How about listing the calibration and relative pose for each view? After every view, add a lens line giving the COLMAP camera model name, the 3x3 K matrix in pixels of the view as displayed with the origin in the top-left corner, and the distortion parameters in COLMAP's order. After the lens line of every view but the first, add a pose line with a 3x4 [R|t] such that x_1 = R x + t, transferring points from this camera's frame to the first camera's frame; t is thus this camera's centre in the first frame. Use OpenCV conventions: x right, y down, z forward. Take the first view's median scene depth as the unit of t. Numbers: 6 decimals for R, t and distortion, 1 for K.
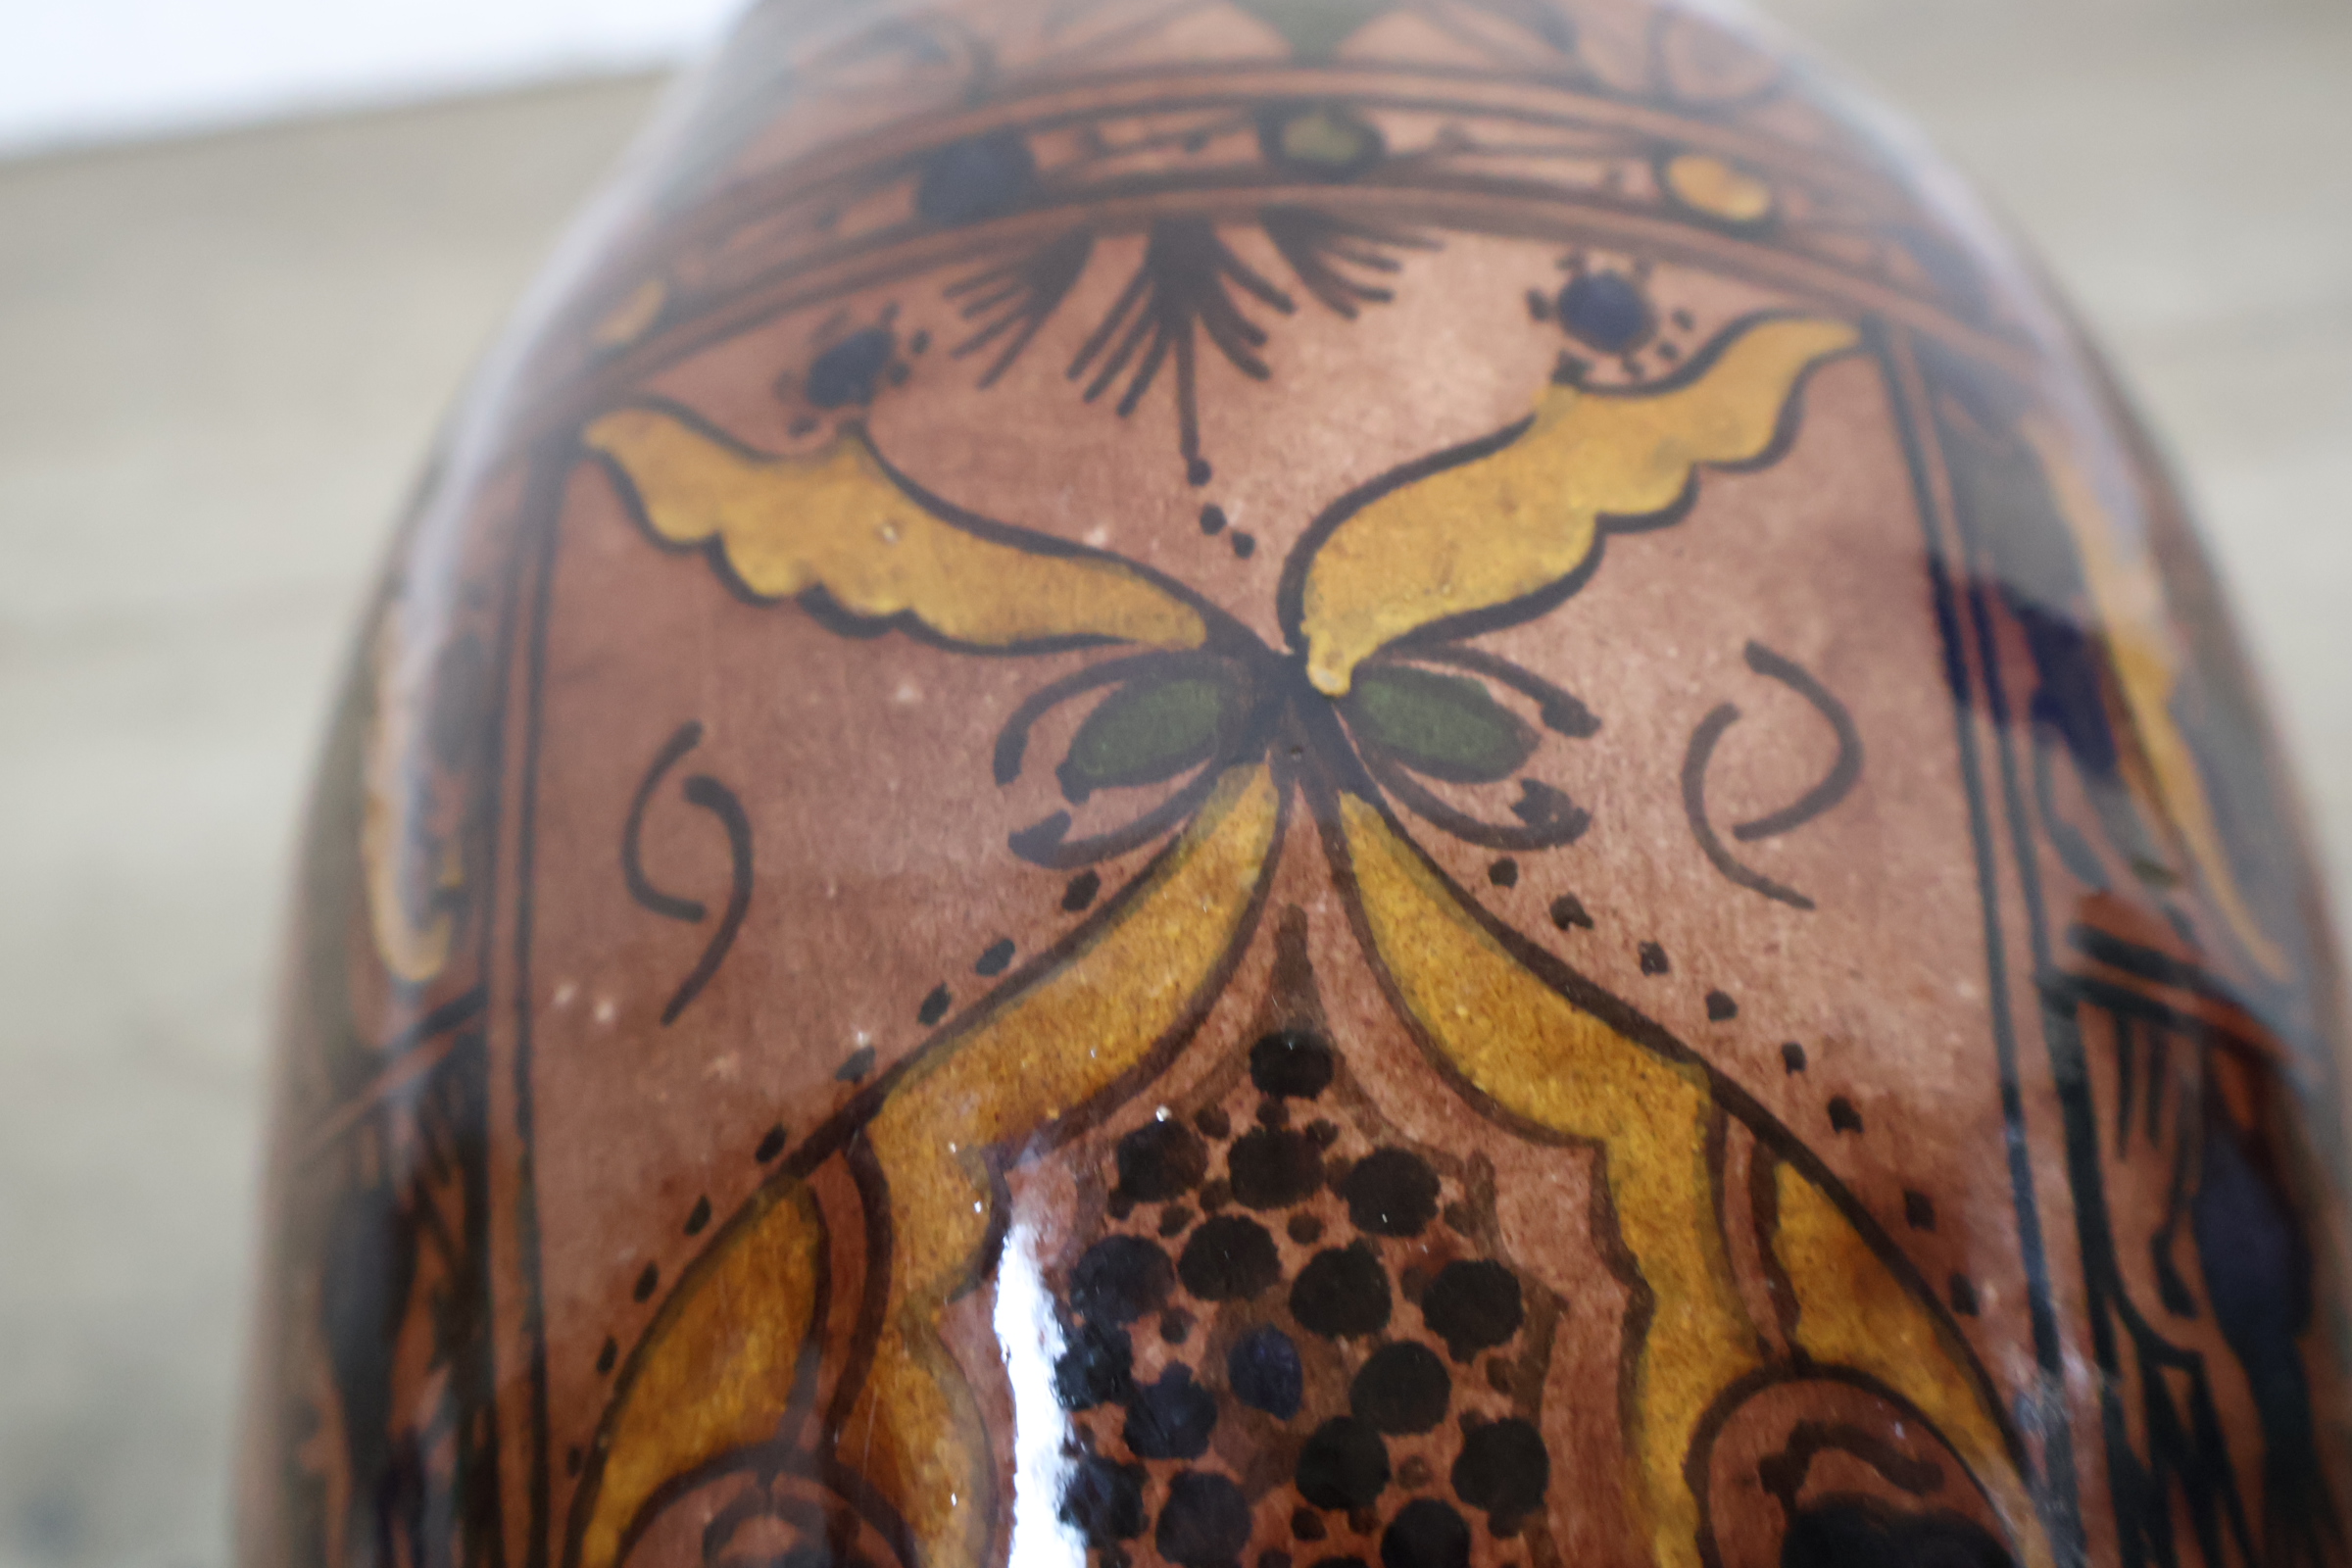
lens RADIAL K [[2393.5, 0, 1189.7], [0, 2393.5, 803.2], [0, 0, 1]] dist [0.004755, 0.000000]
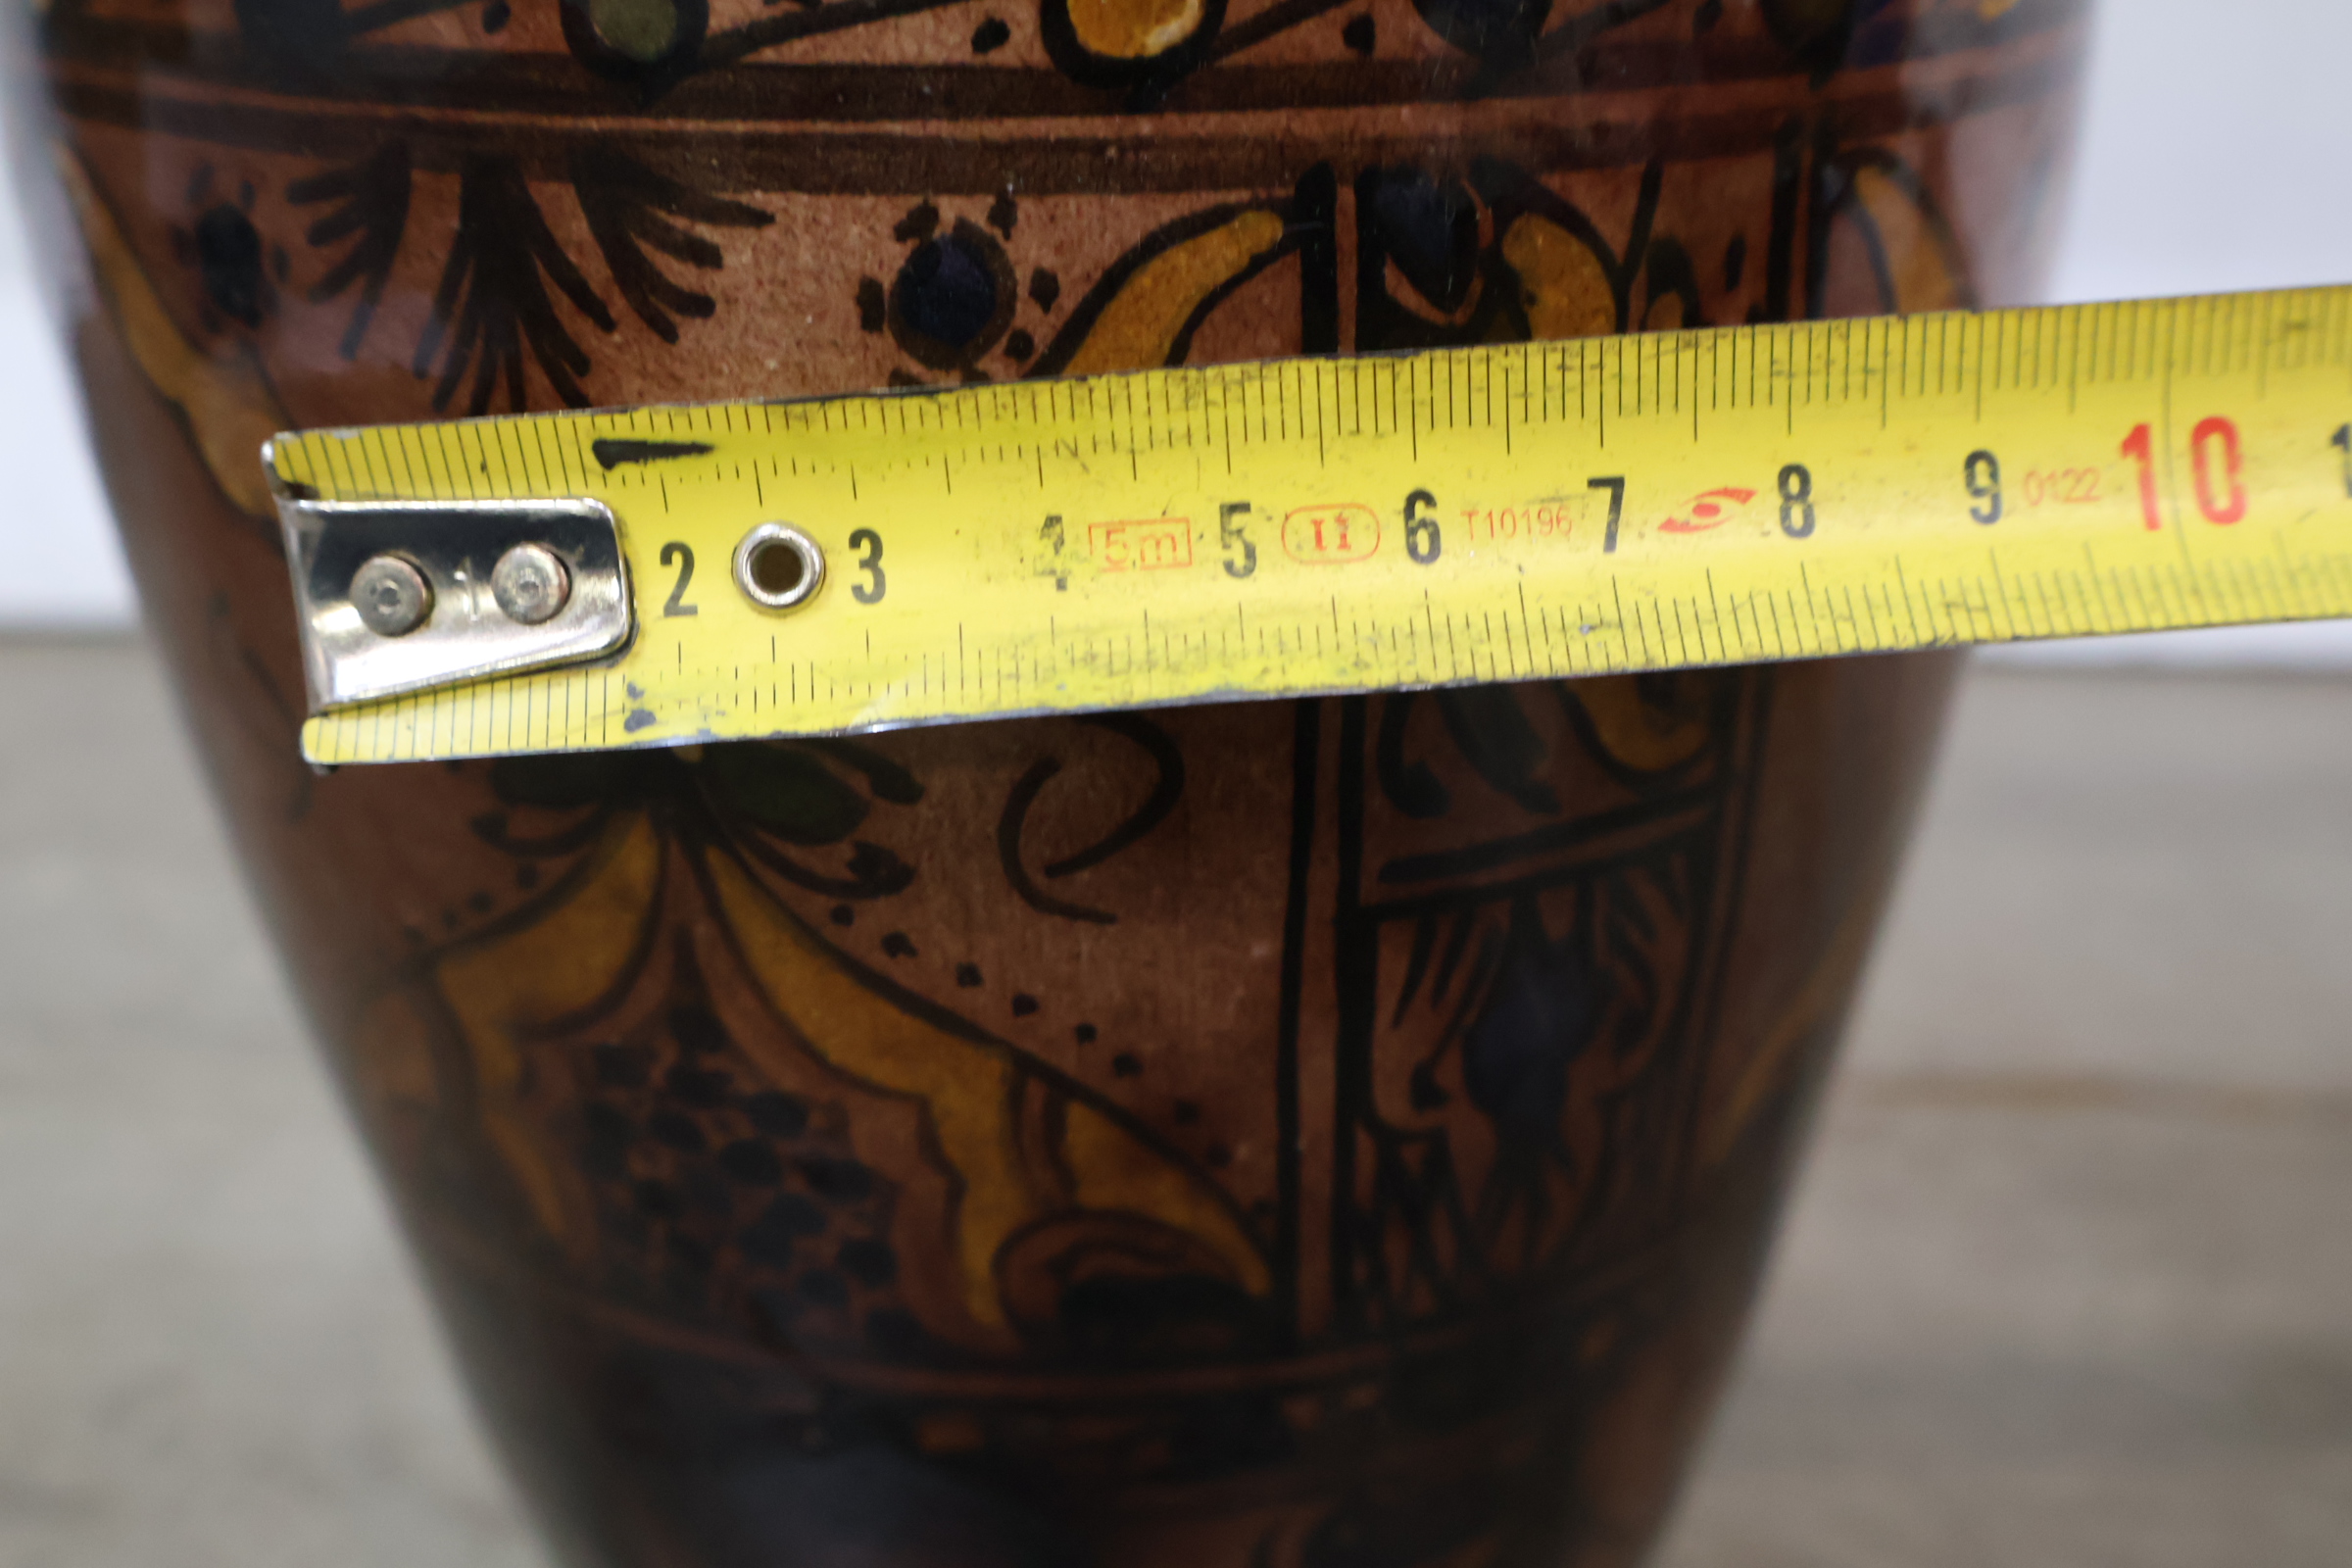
lens RADIAL K [[2393.5, 0, 1158.7], [0, 2393.5, 778.4], [0, 0, 1]] dist [0.004755, 0.000000]
pose [[0.973895, 0.094737, -0.206283, 0.528713], [0.127378, 0.524107, 0.842073, -1.002356], [0.187890, -0.846367, 0.498358, 0.489200]]
